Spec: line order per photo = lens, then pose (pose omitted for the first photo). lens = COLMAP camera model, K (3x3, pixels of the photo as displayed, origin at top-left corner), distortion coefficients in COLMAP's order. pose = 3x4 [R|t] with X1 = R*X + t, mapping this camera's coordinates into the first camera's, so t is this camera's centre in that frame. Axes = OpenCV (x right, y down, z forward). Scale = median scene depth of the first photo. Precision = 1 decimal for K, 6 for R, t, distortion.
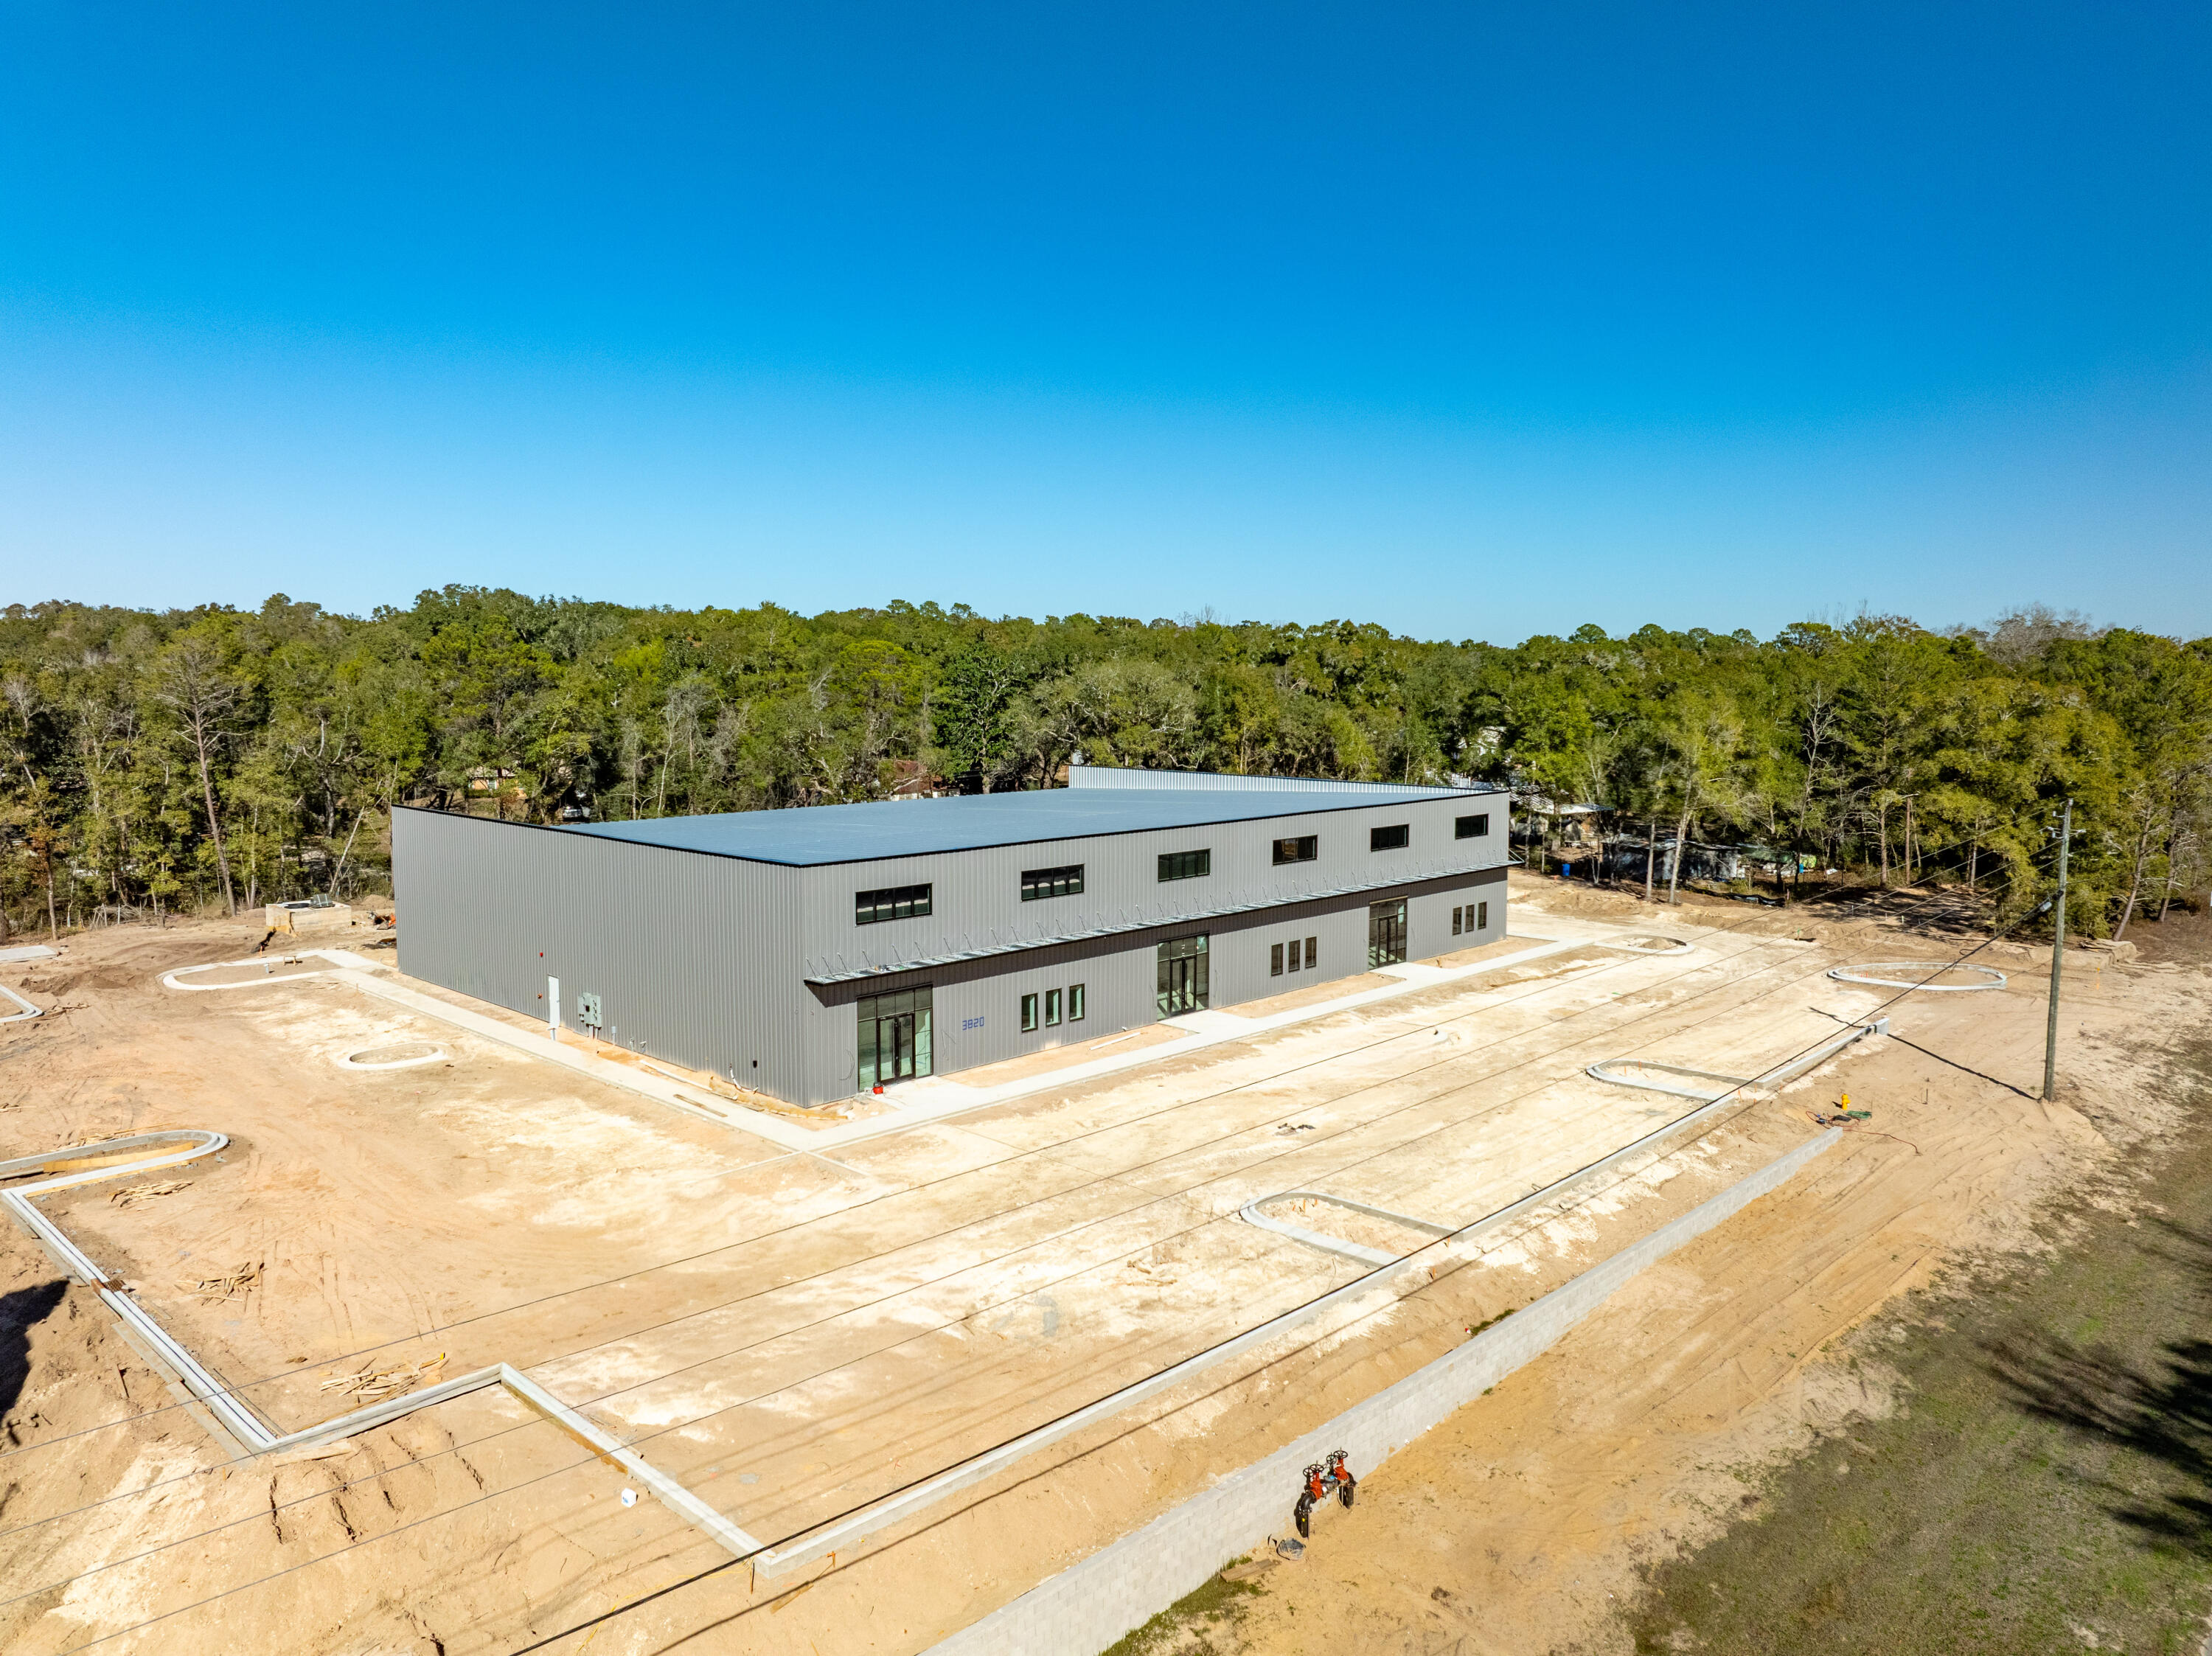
lens RADIAL K [[1552.8, 0, 1109.6], [0, 1552.8, 828.8], [0, 0, 1]] dist [-0.043949, 0.009041]
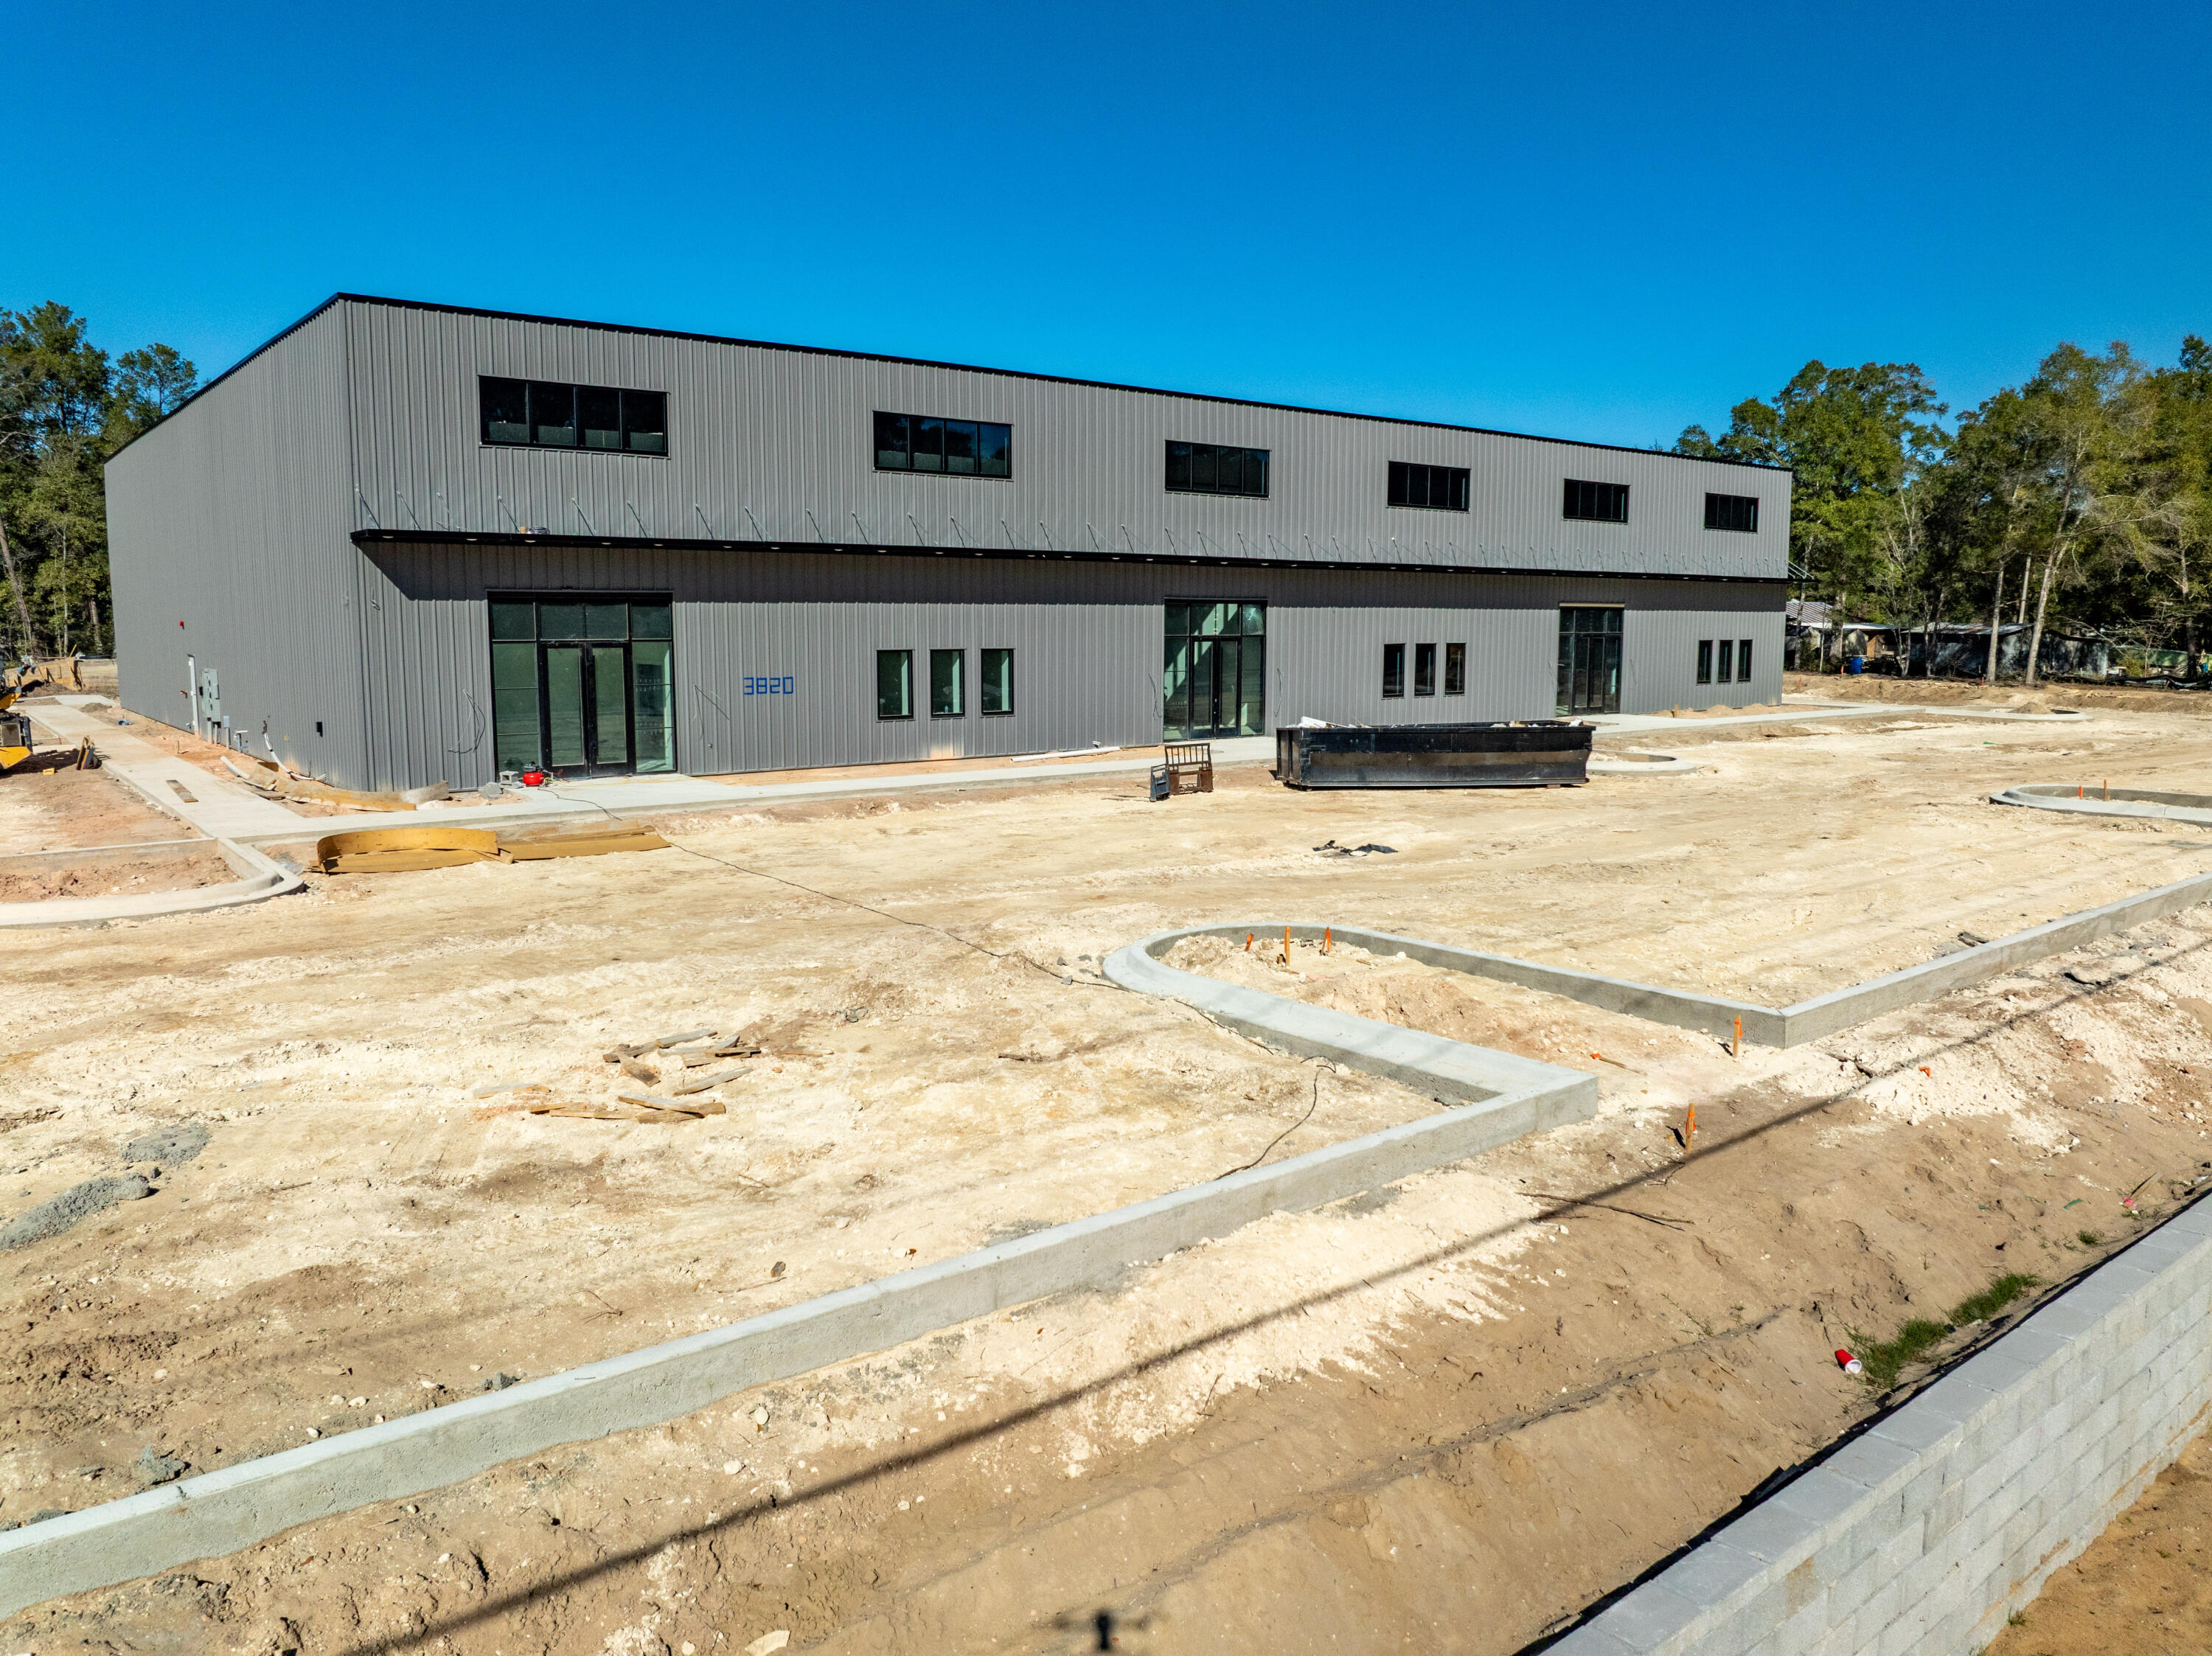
lens RADIAL K [[1552.8, 0, 1110.9], [0, 1552.8, 824.2], [0, 0, 1]] dist [-0.043949, 0.009041]
pose [[0.991111, 0.017018, -0.131941, 0.107193], [-0.012693, 0.999356, 0.033551, 0.167559], [0.132427, -0.031578, 0.990690, 0.533811]]
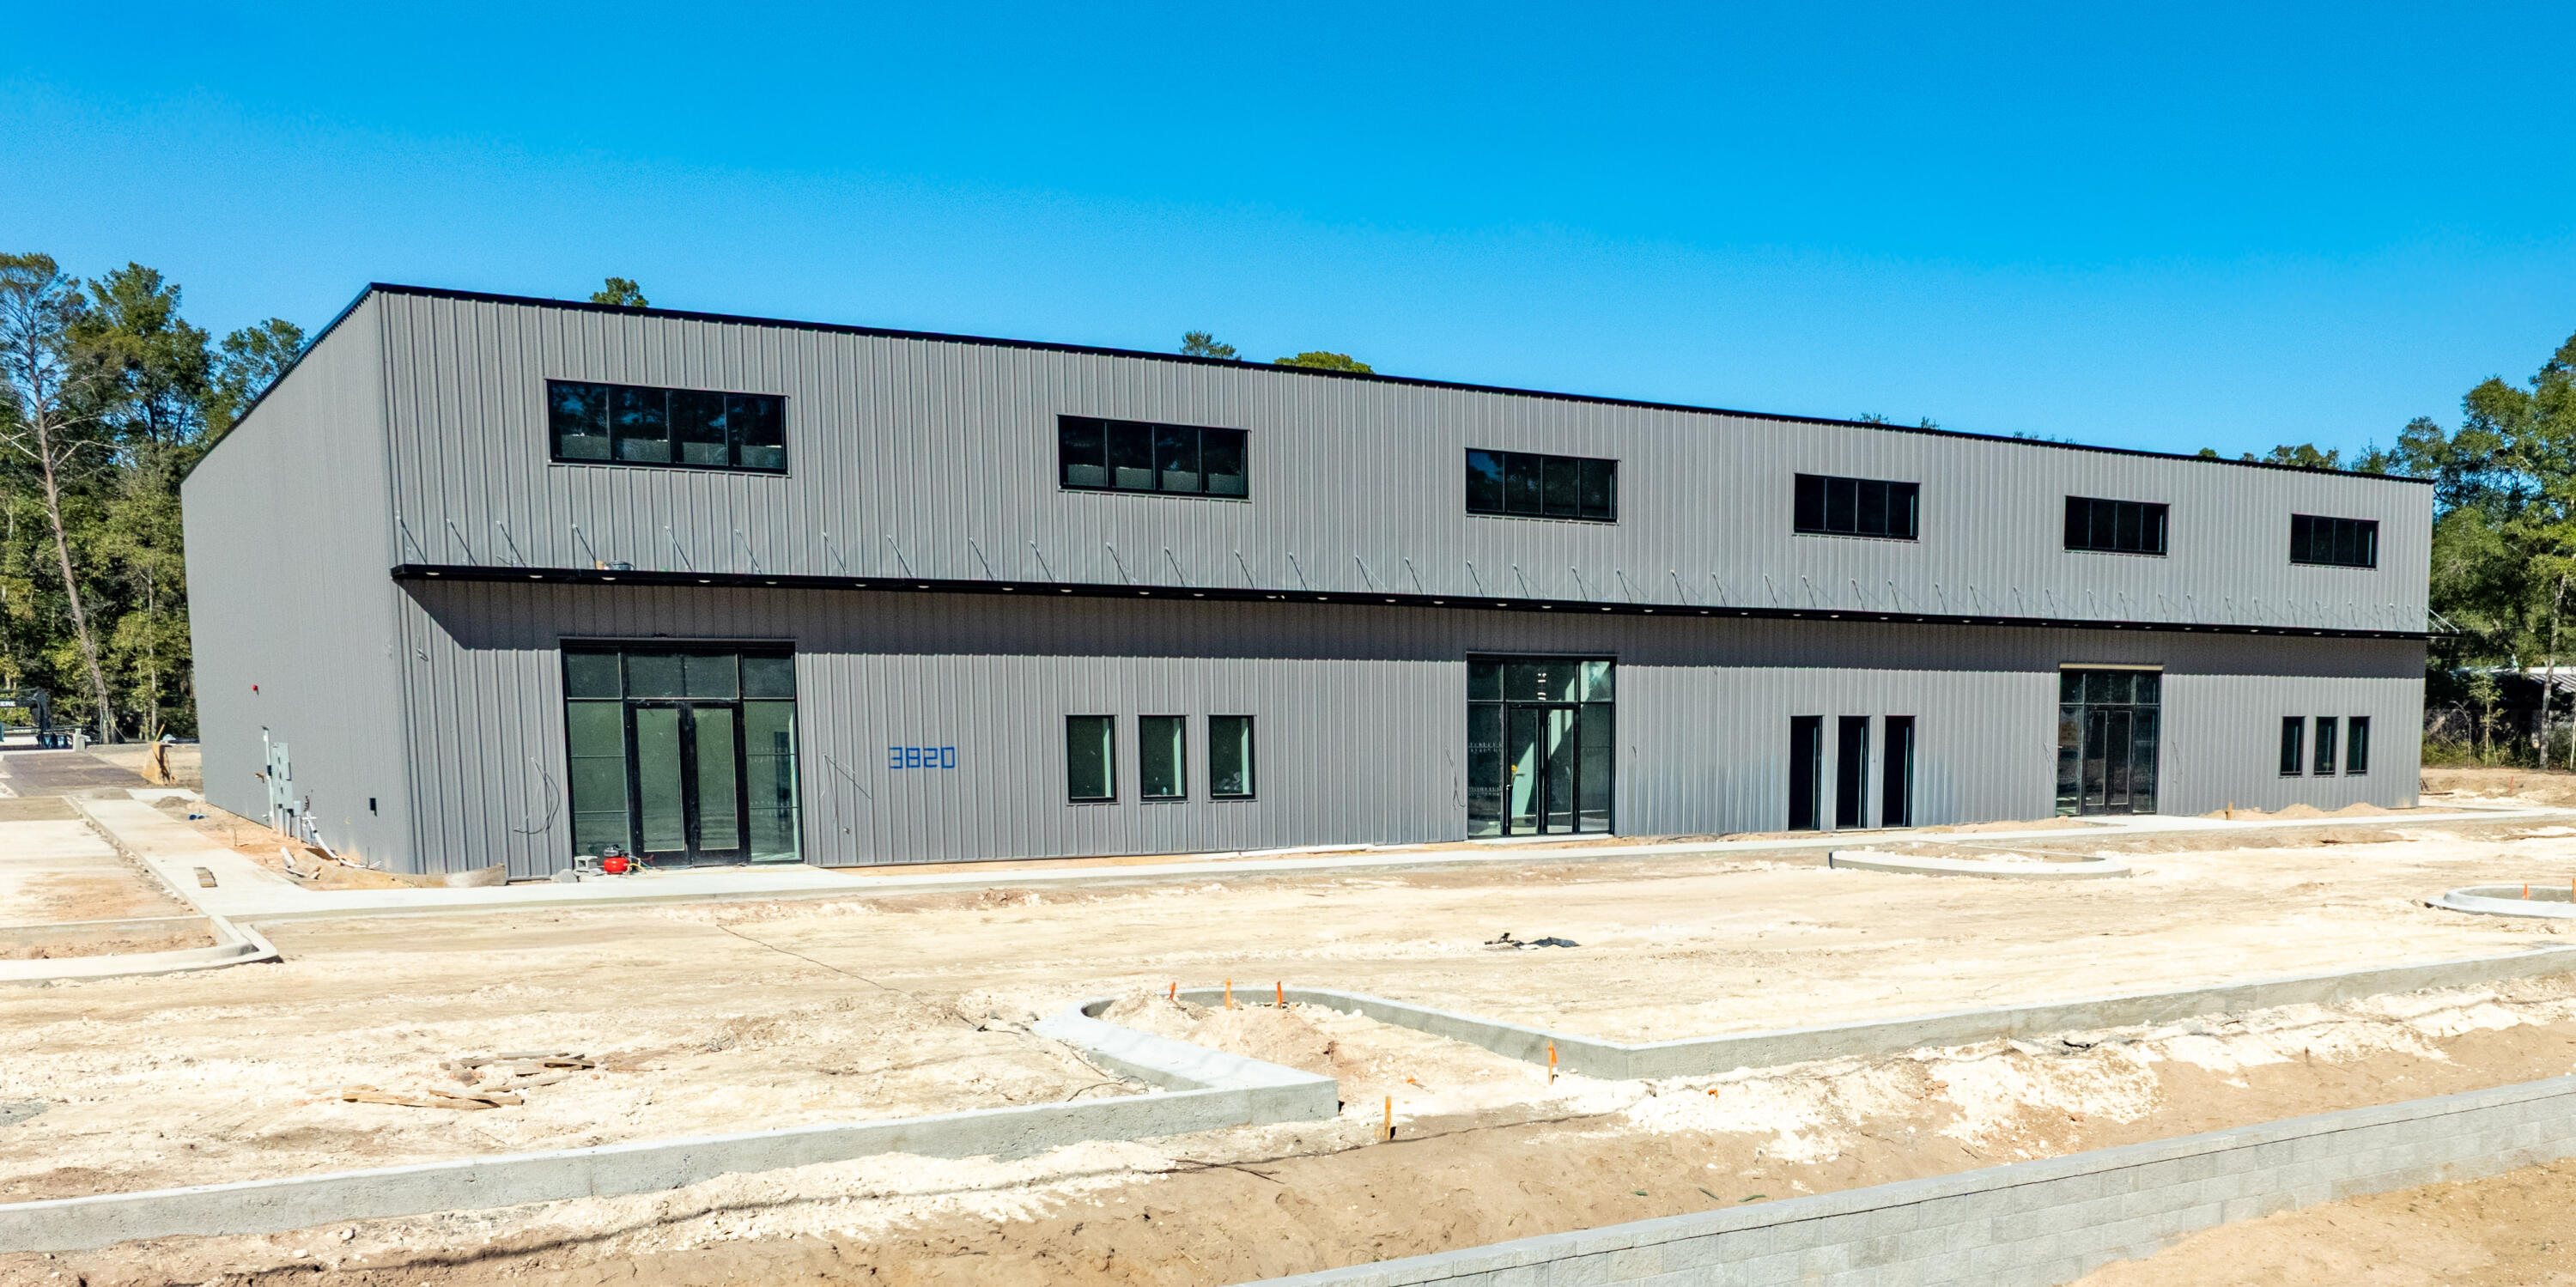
lens RADIAL K [[2306.2, 0, 1603.9], [0, 2306.2, 1073.7], [0, 0, 1]] dist [-0.038994, 0.002396]
pose [[0.982410, 0.030454, -0.184238, 0.236283], [-0.019567, 0.997969, 0.060625, 0.185968], [0.185710, -0.055953, 0.981010, 0.443096]]
